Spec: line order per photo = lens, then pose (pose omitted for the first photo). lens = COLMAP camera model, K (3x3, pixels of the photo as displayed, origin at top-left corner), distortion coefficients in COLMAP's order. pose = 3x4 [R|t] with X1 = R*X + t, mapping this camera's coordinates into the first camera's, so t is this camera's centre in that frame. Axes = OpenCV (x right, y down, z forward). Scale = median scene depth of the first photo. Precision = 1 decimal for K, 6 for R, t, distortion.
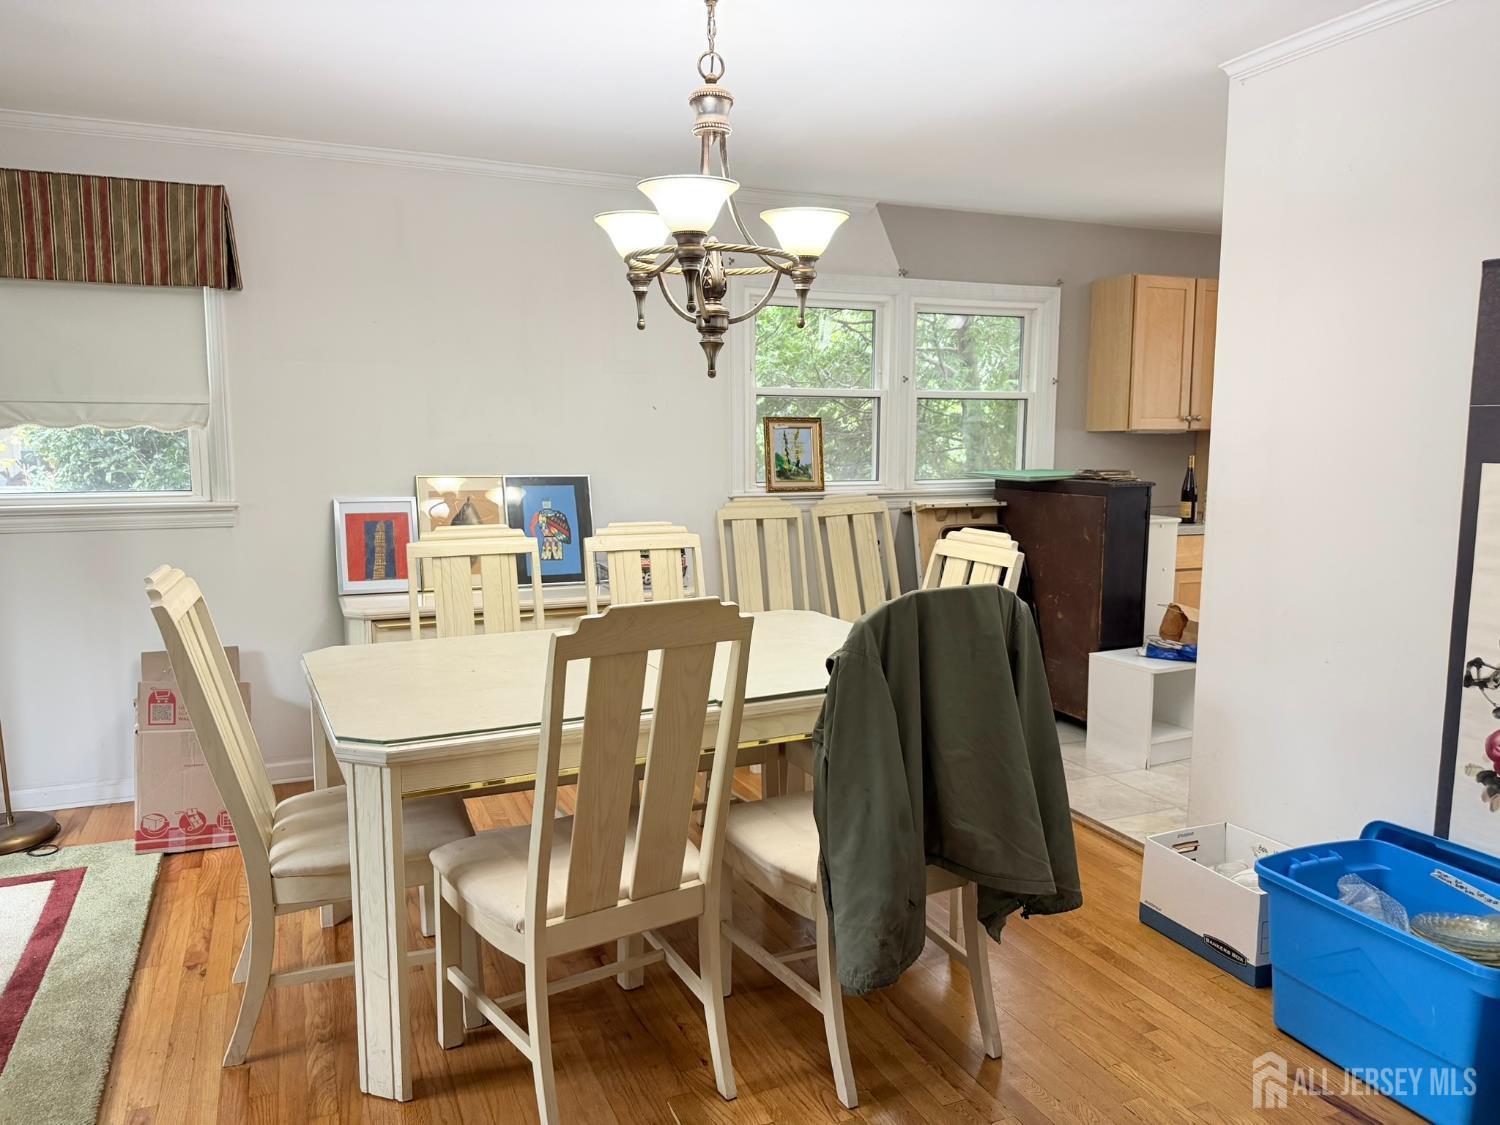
lens RADIAL K [[1074.7, 0, 750.0], [0, 1074.7, 562.5], [0, 0, 1]] dist [0.054170, -0.074064]
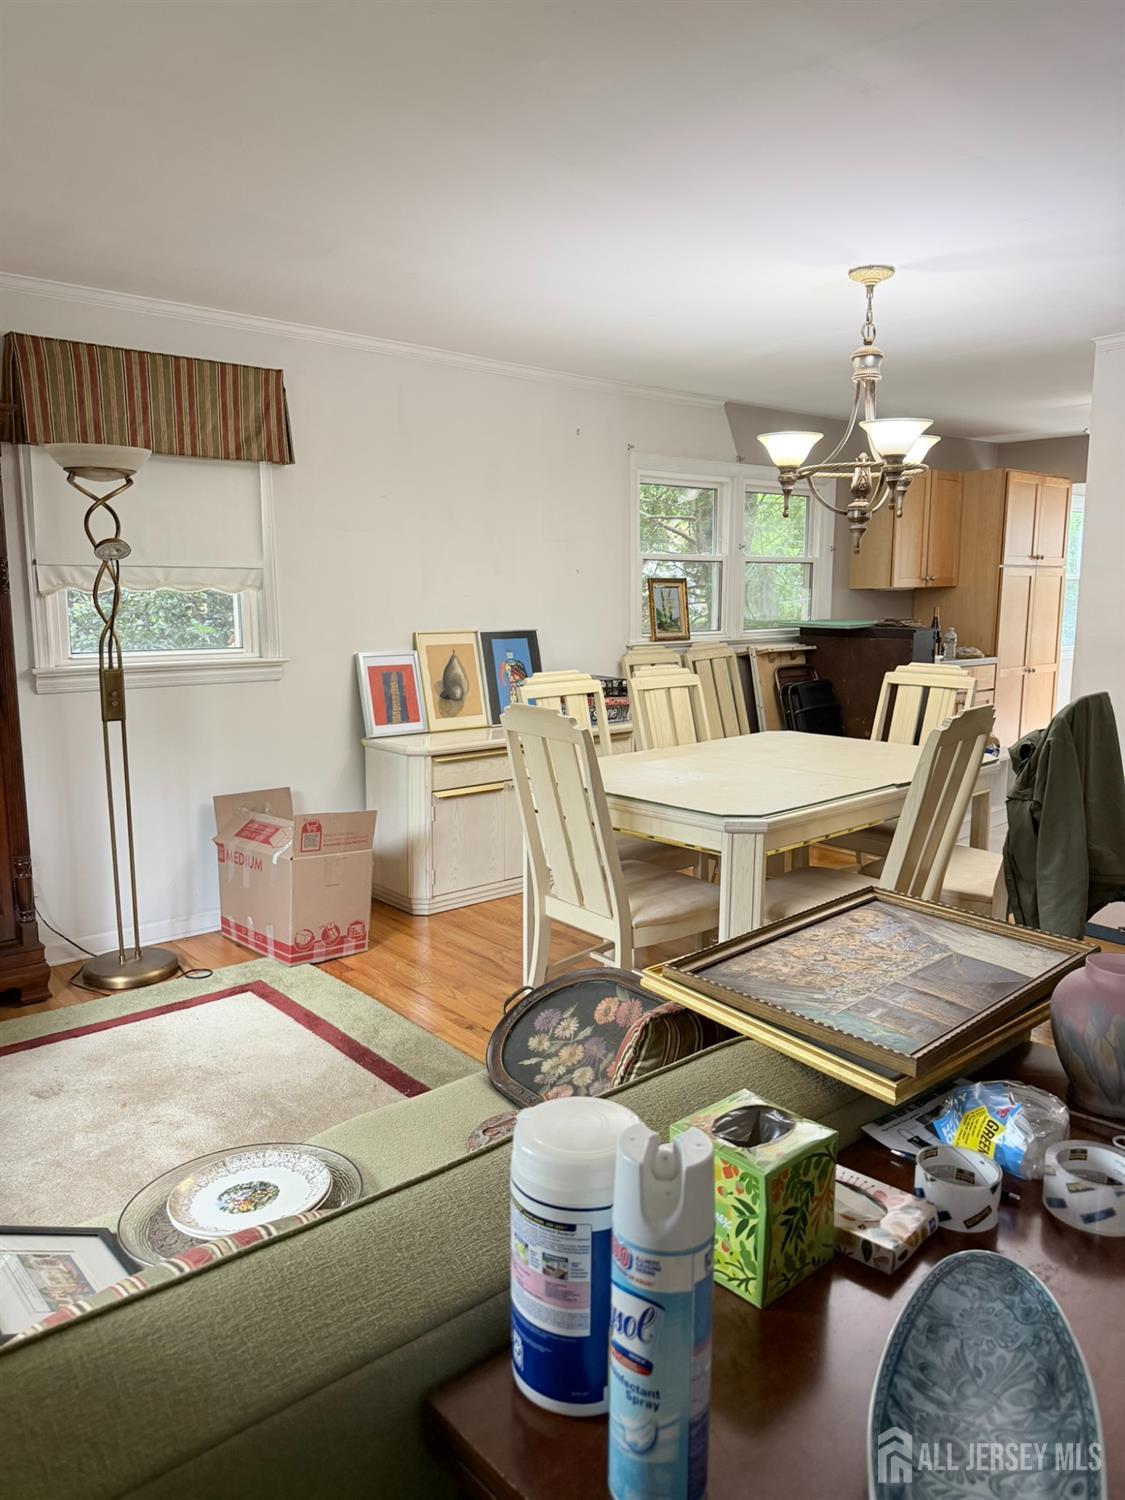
lens RADIAL K [[1074.7, 0, 589.3], [0, 1074.7, 752.8], [0, 0, 1]] dist [0.054170, -0.074064]
pose [[0.950846, -0.049731, 0.305644, -0.549106], [0.039441, 0.998431, 0.039754, 0.010470], [-0.307142, -0.025745, 0.951315, -0.157660]]
